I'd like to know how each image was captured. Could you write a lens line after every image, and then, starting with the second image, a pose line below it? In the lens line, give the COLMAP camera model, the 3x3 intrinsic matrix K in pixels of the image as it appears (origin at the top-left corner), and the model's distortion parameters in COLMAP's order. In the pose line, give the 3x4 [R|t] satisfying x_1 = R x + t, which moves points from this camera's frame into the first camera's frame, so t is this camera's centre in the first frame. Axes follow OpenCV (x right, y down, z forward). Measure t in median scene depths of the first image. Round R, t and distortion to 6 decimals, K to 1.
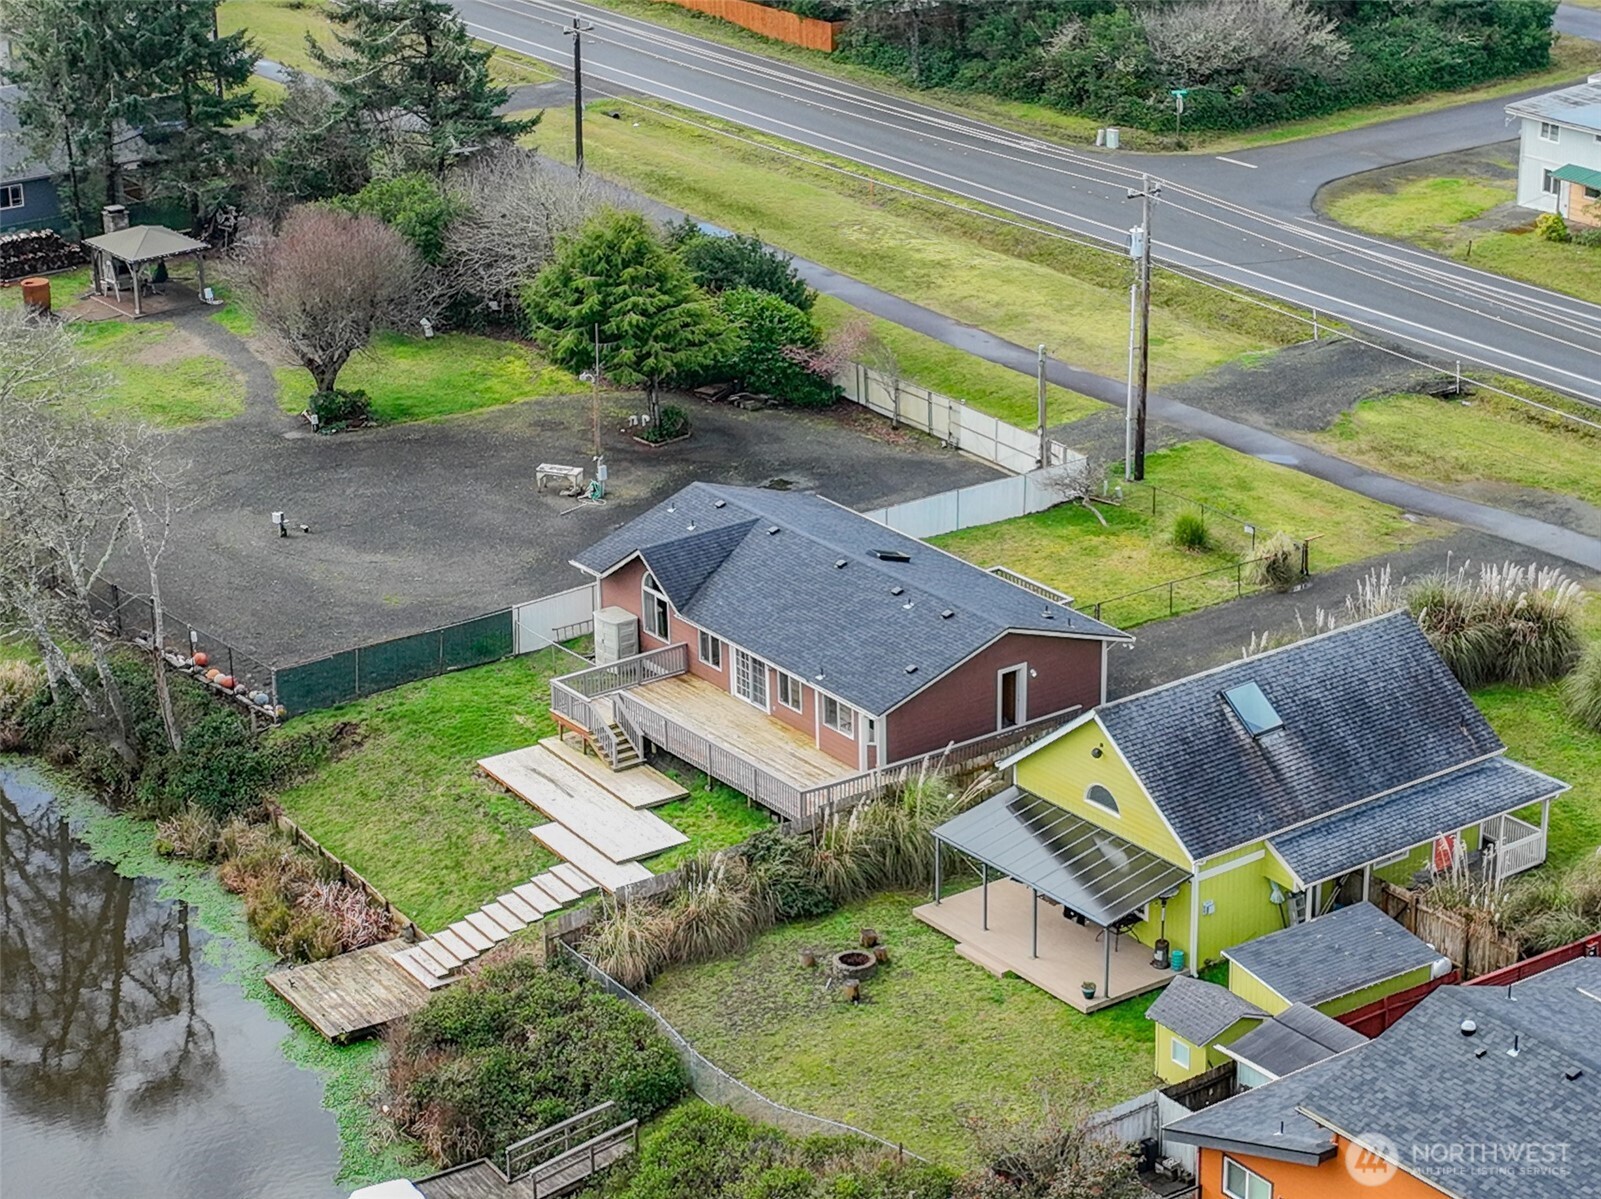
lens RADIAL K [[3497.7, 0, 802.3], [0, 3497.7, 595.0], [0, 0, 1]] dist [-0.012301, 0.125520]
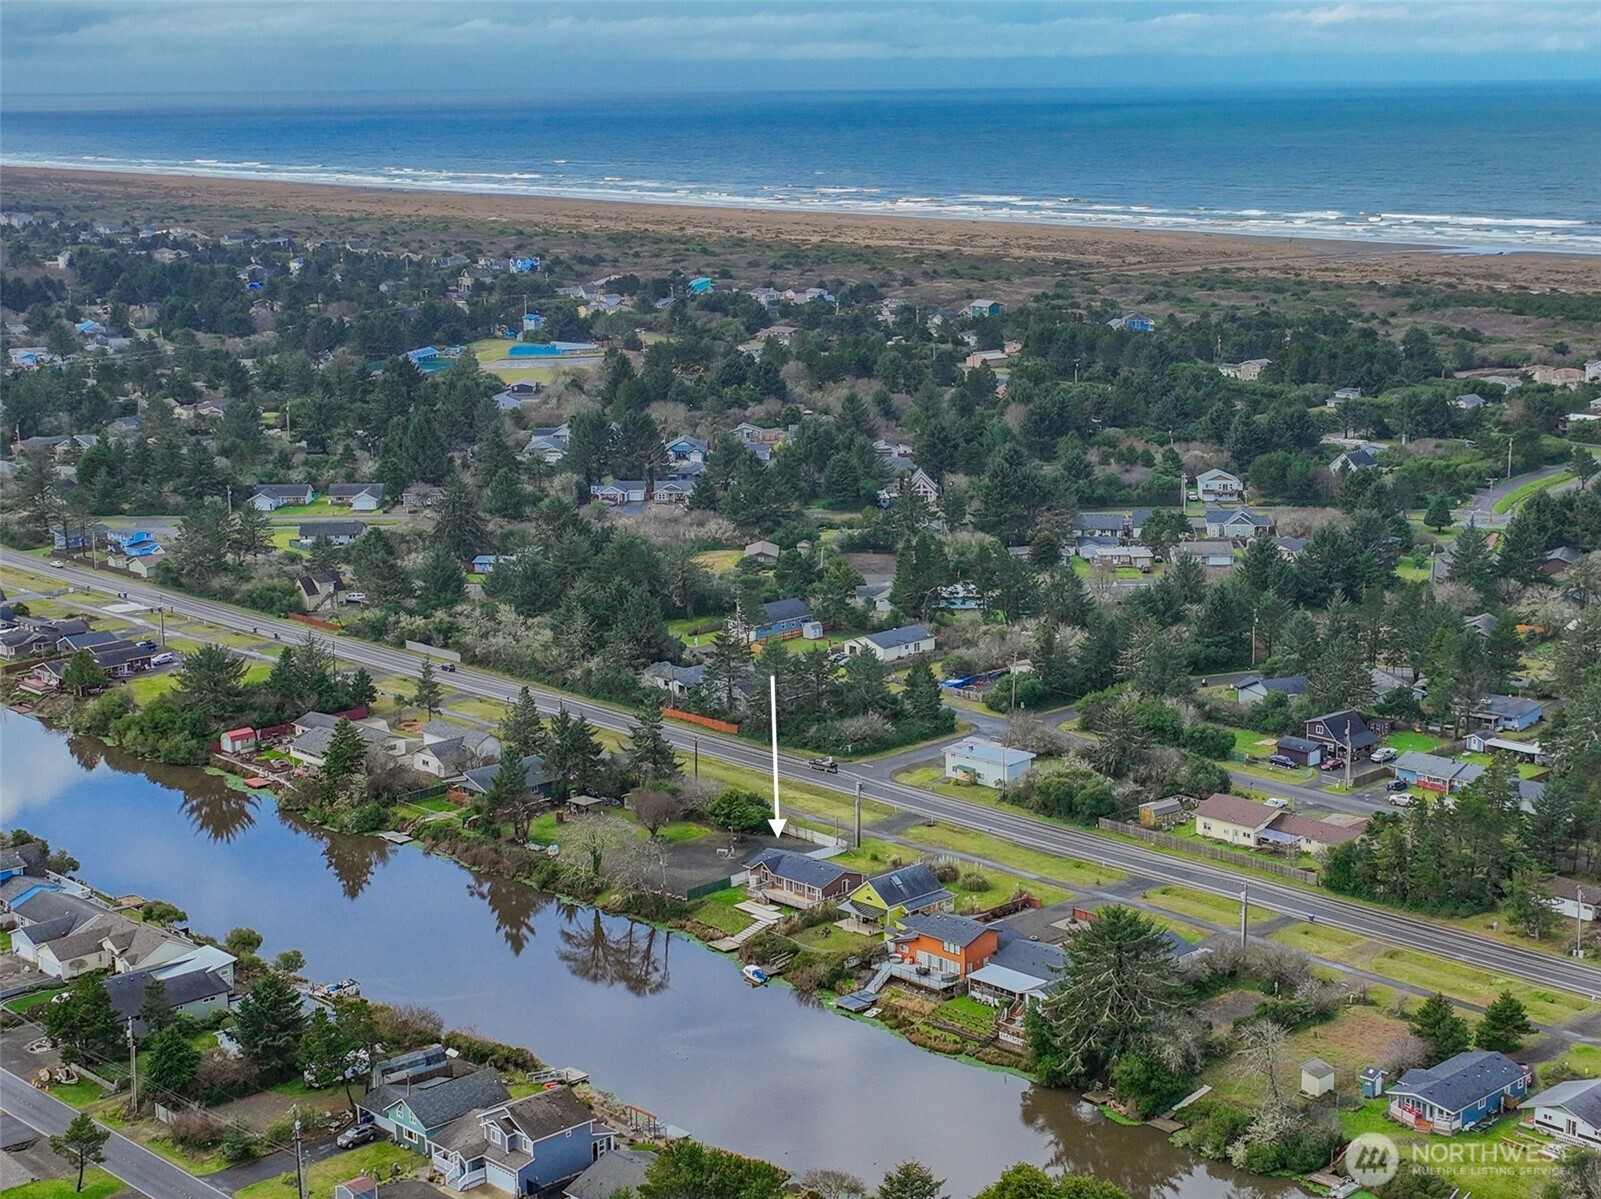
lens RADIAL K [[2564.7, 0, 800.5], [0, 2564.7, 599.5], [0, 0, 1]] dist [0.016740, -0.017846]
pose [[0.990653, -0.027505, 0.133604, -0.452294], [0.049695, 0.984920, -0.165718, 0.217505], [-0.127031, 0.170808, 0.977081, -2.466874]]
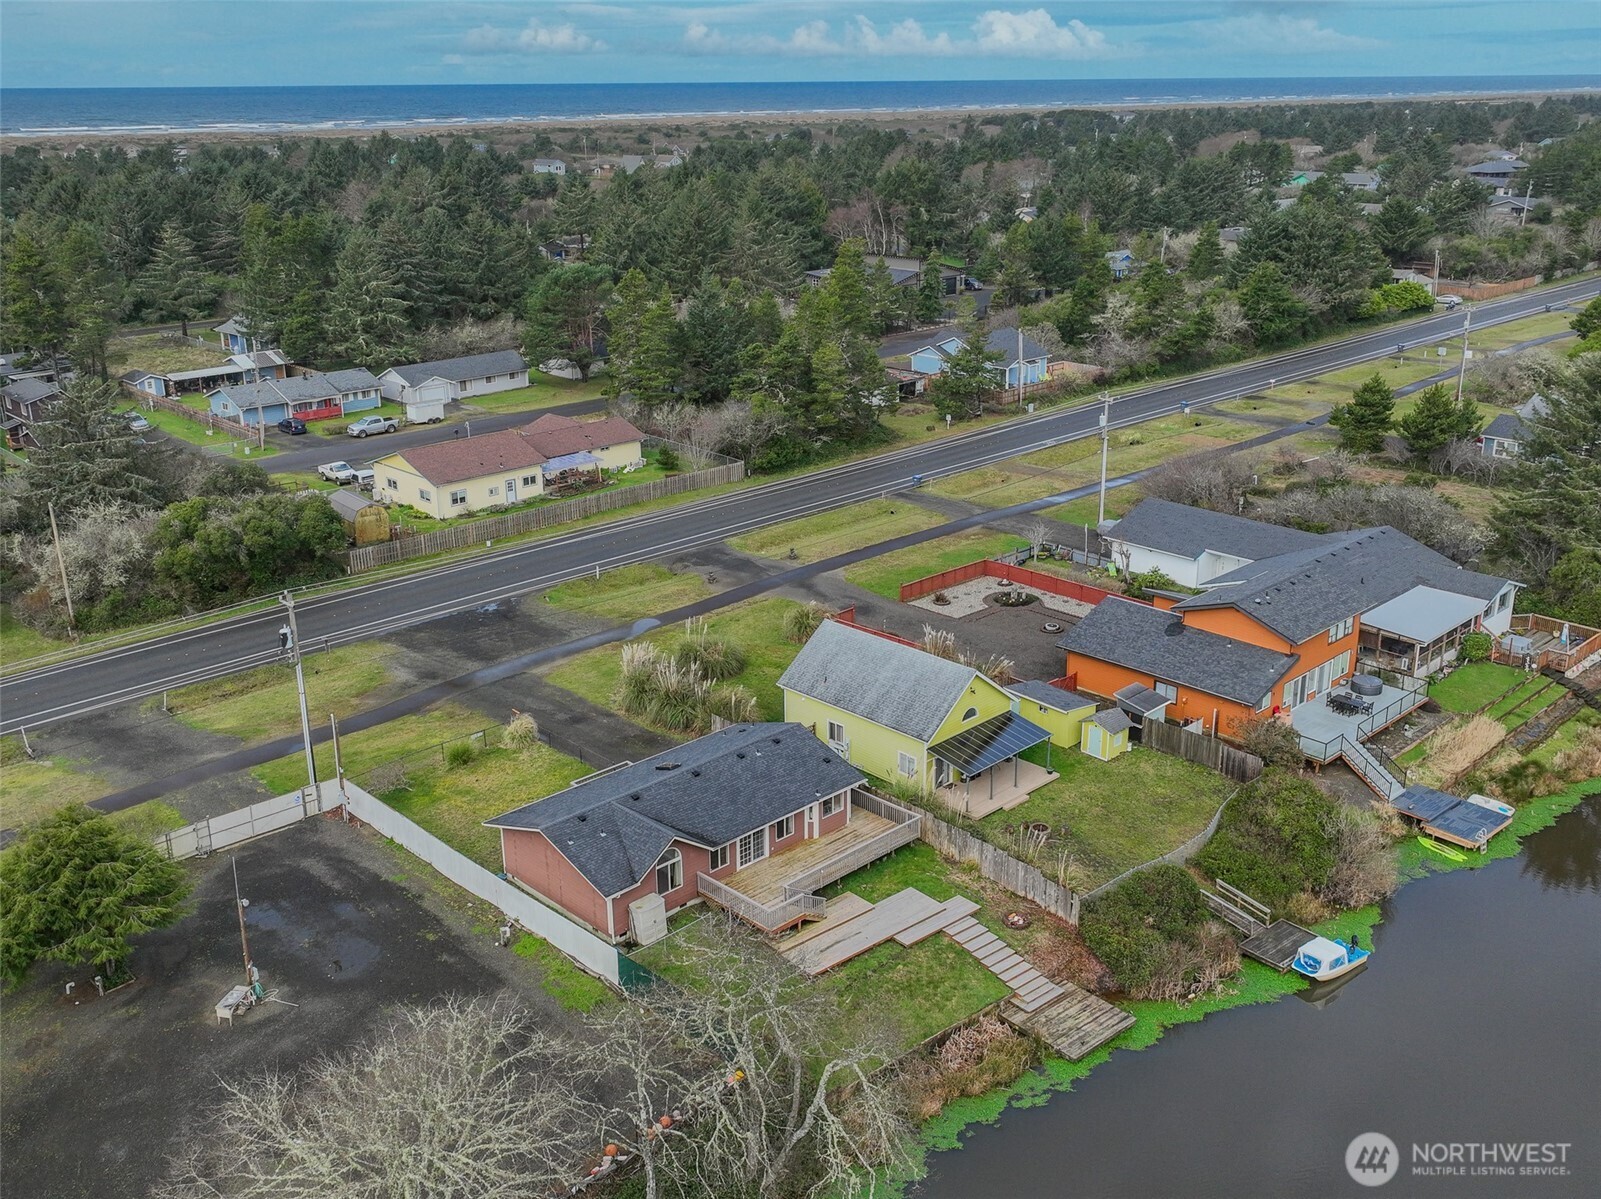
lens RADIAL K [[1498.5, 0, 818.4], [0, 1498.5, 601.3], [0, 0, 1]] dist [0.011060, 0.004467]
pose [[-0.146727, -0.314706, 0.937780, -0.613977], [0.368203, 0.862538, 0.347066, -0.293647], [-0.918094, 0.396218, -0.010682, 0.928362]]
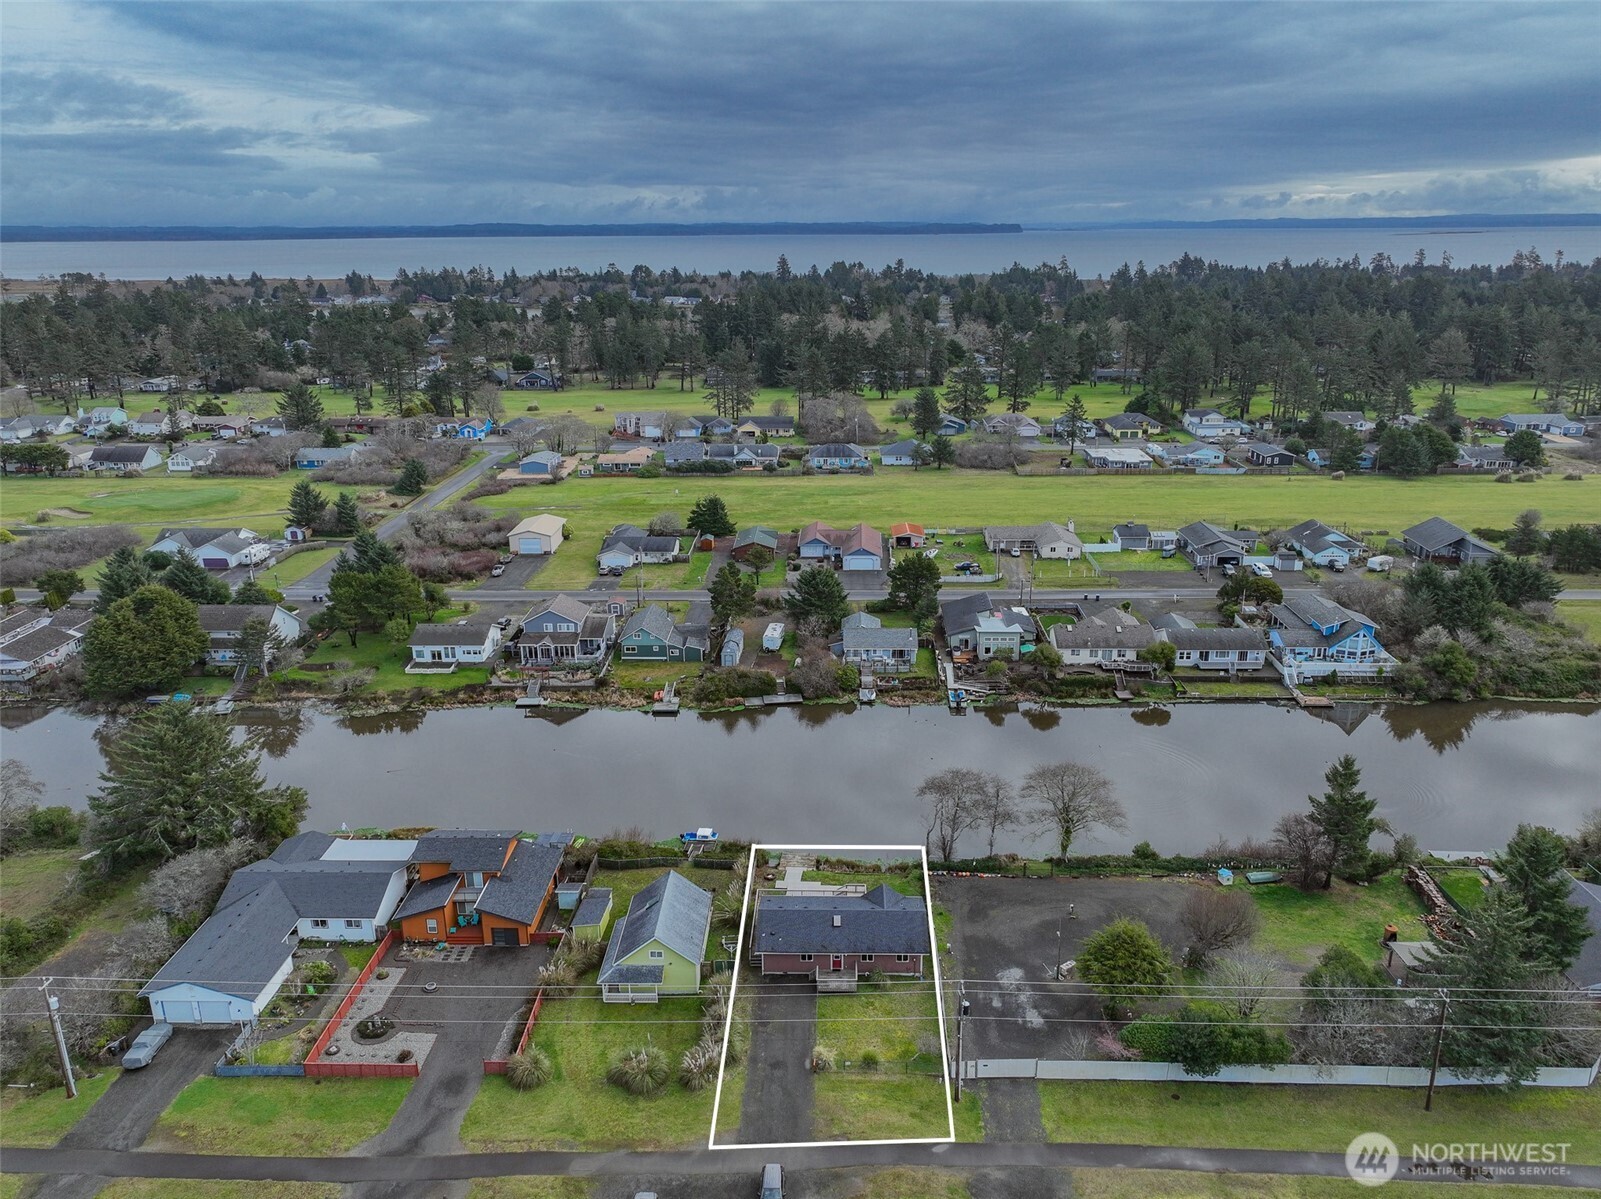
lens RADIAL K [[1165.2, 0, 813.0], [0, 1165.2, 599.2], [0, 0, 1]] dist [0.007157, 0.004430]
pose [[-0.603964, 0.257865, -0.754144, 0.752627], [-0.275197, 0.820549, 0.500966, -0.766355], [0.747993, 0.510103, -0.424618, 1.295931]]
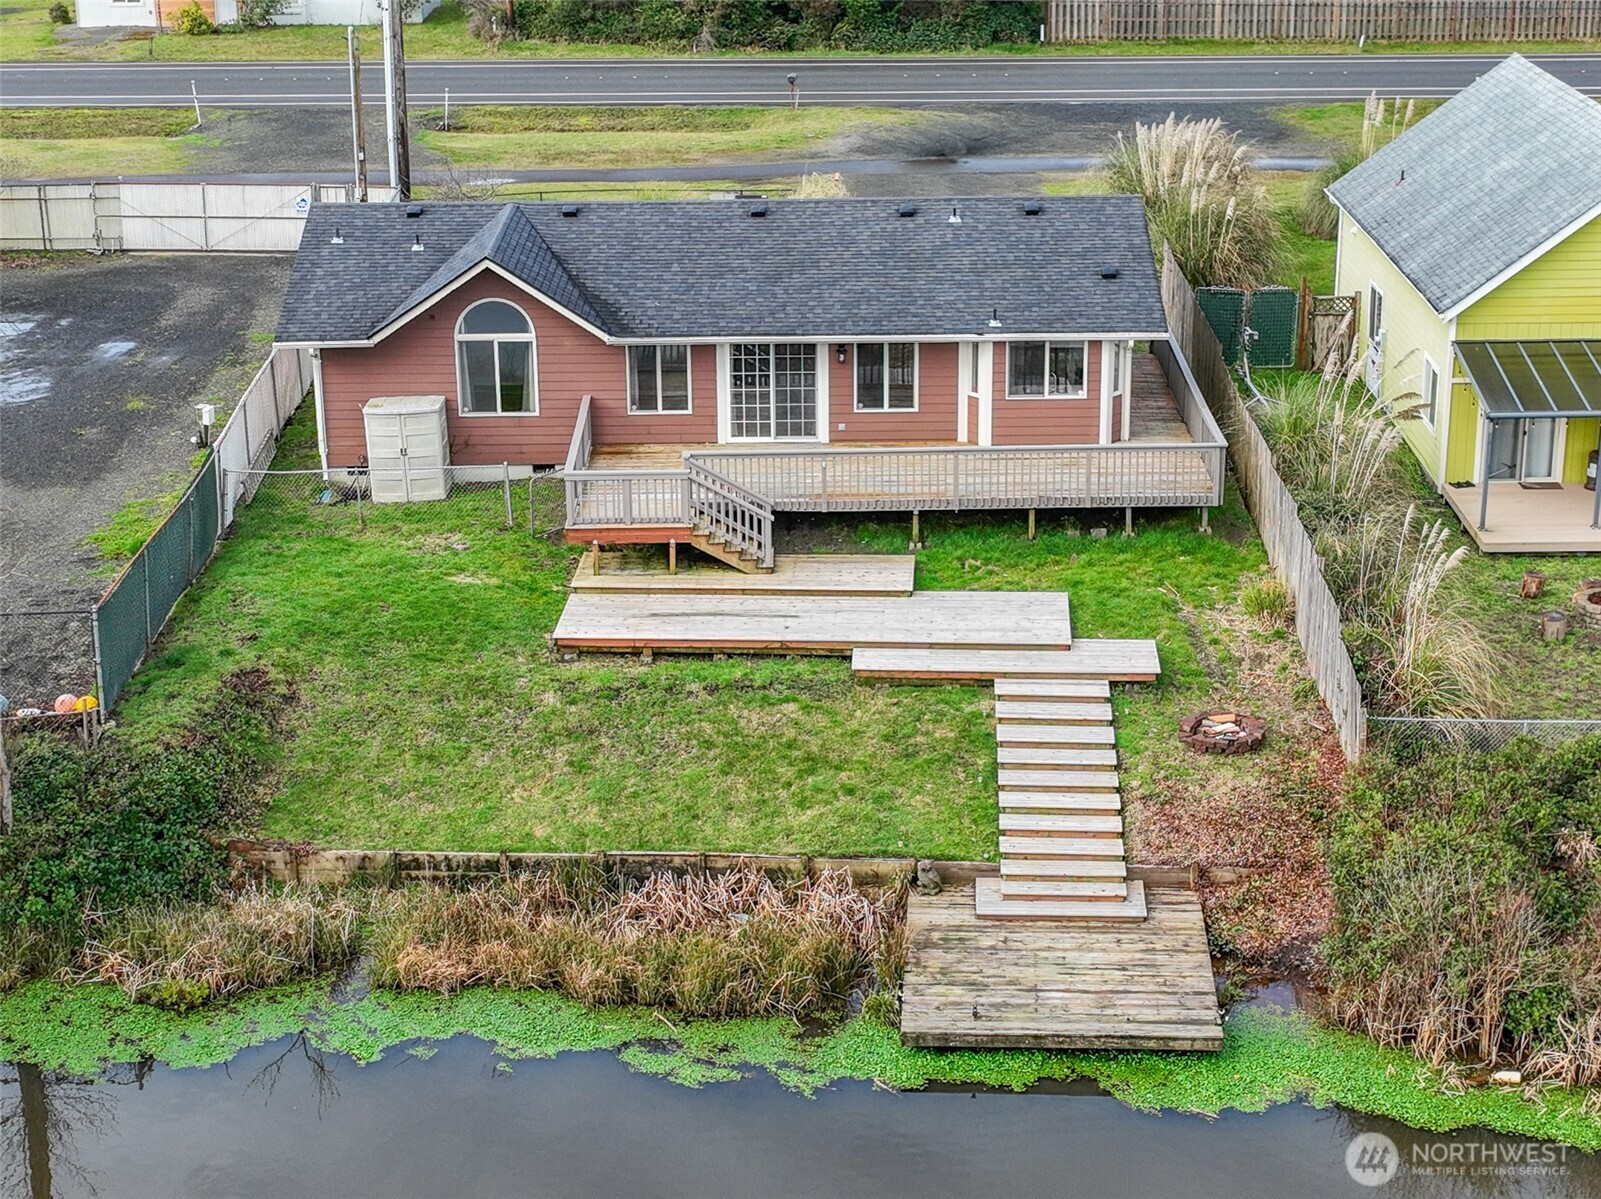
lens RADIAL K [[2822.2, 0, 828.5], [0, 2822.2, 600.2], [0, 0, 1]] dist [0.014021, -0.052287]
pose [[0.582547, -0.259839, 0.770145, -0.395935], [0.292348, 0.951095, 0.099755, 0.010925], [-0.758401, 0.167038, 0.630021, 0.681863]]
